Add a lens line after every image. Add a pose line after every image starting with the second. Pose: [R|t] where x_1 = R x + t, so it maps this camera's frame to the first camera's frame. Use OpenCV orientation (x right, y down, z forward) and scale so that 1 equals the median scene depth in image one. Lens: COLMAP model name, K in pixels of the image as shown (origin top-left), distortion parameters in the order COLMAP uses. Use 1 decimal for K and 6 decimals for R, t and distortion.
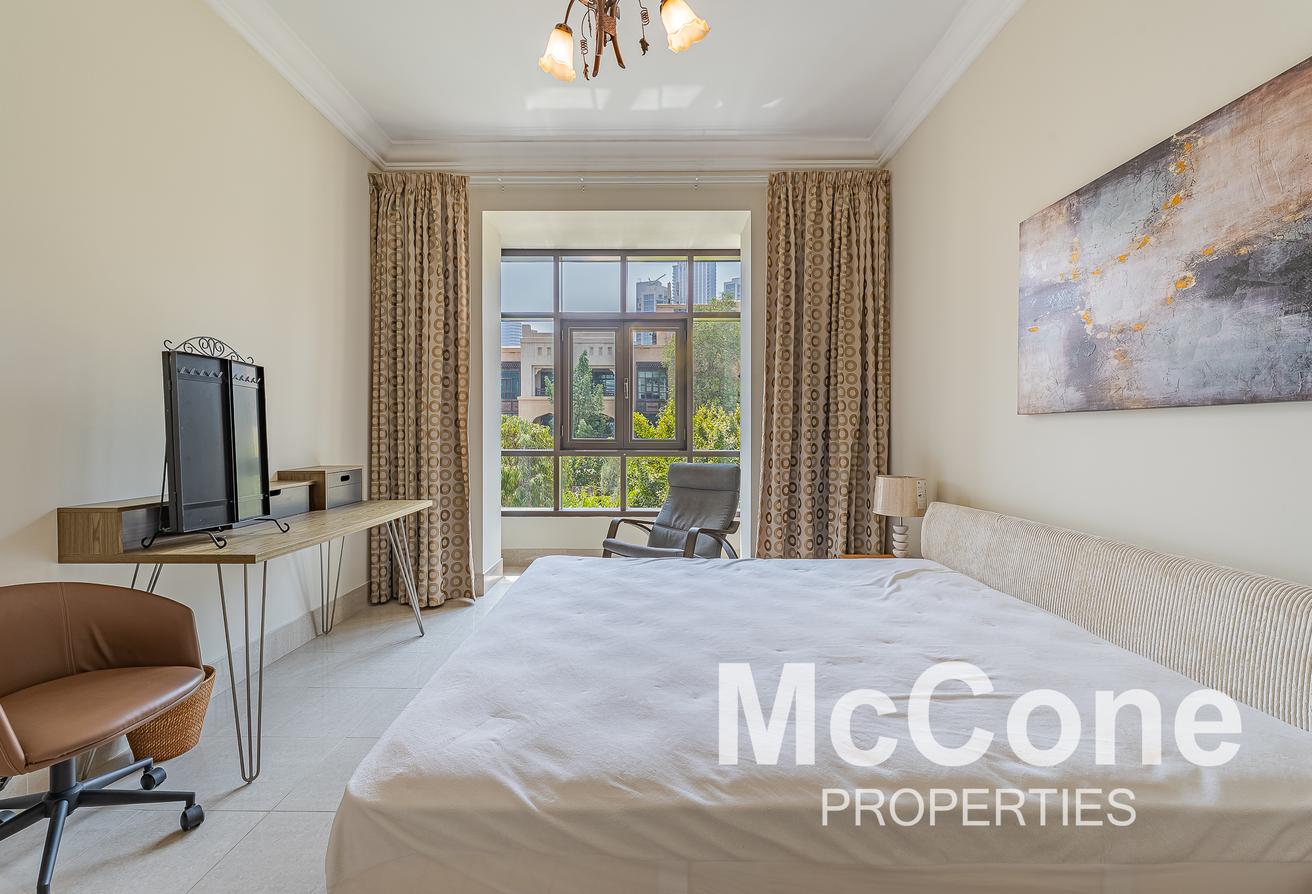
lens RADIAL K [[547.0, 0, 646.2], [0, 547.0, 438.4], [0, 0, 1]] dist [0.001148, -0.000099]
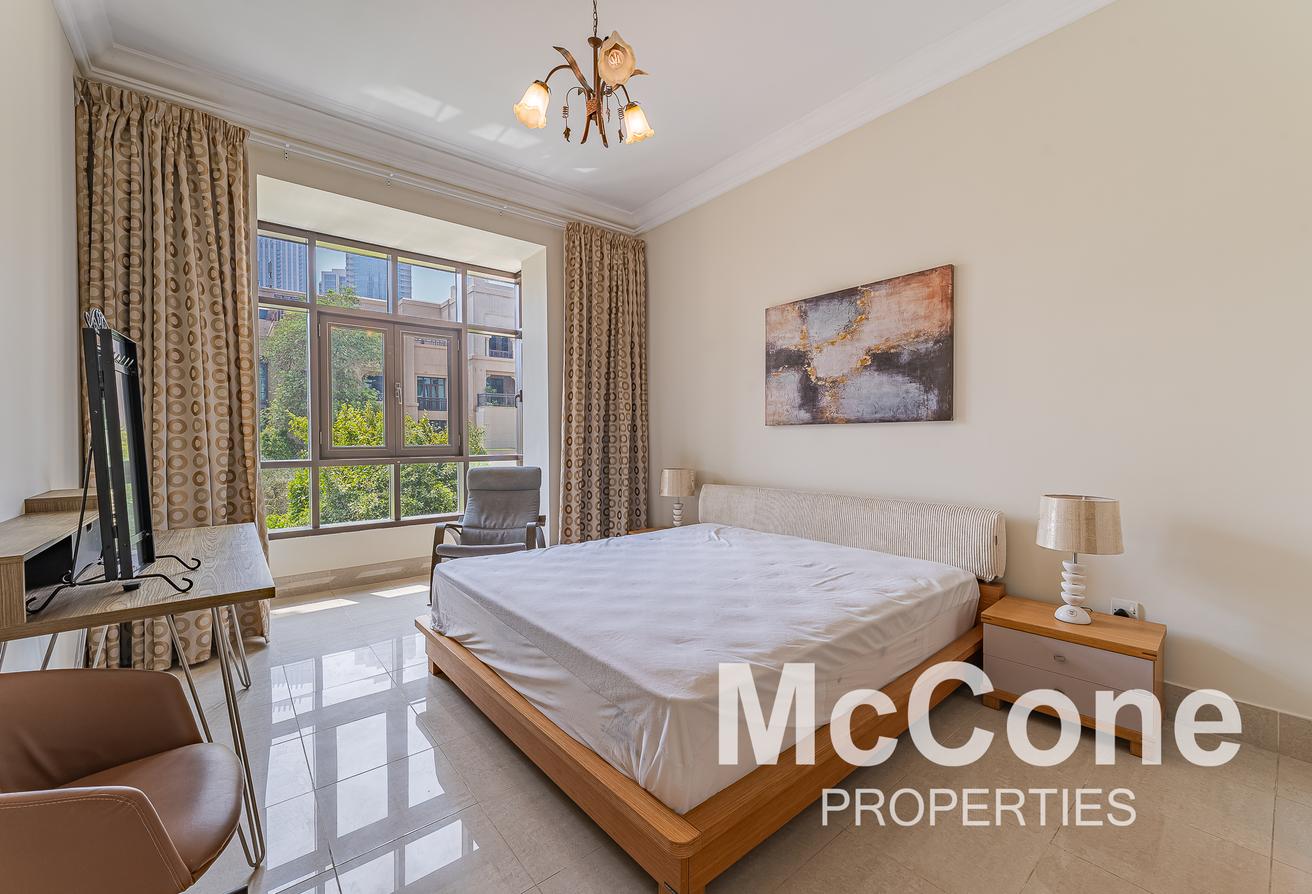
lens RADIAL K [[530.4, 0, 640.9], [0, 530.4, 444.3], [0, 0, 1]] dist [0.001501, 0.000142]
pose [[0.774168, -0.014729, 0.632808, -0.506323], [0.014342, 0.999881, 0.005727, -0.001724], [-0.632817, 0.004643, 0.774287, 0.008580]]
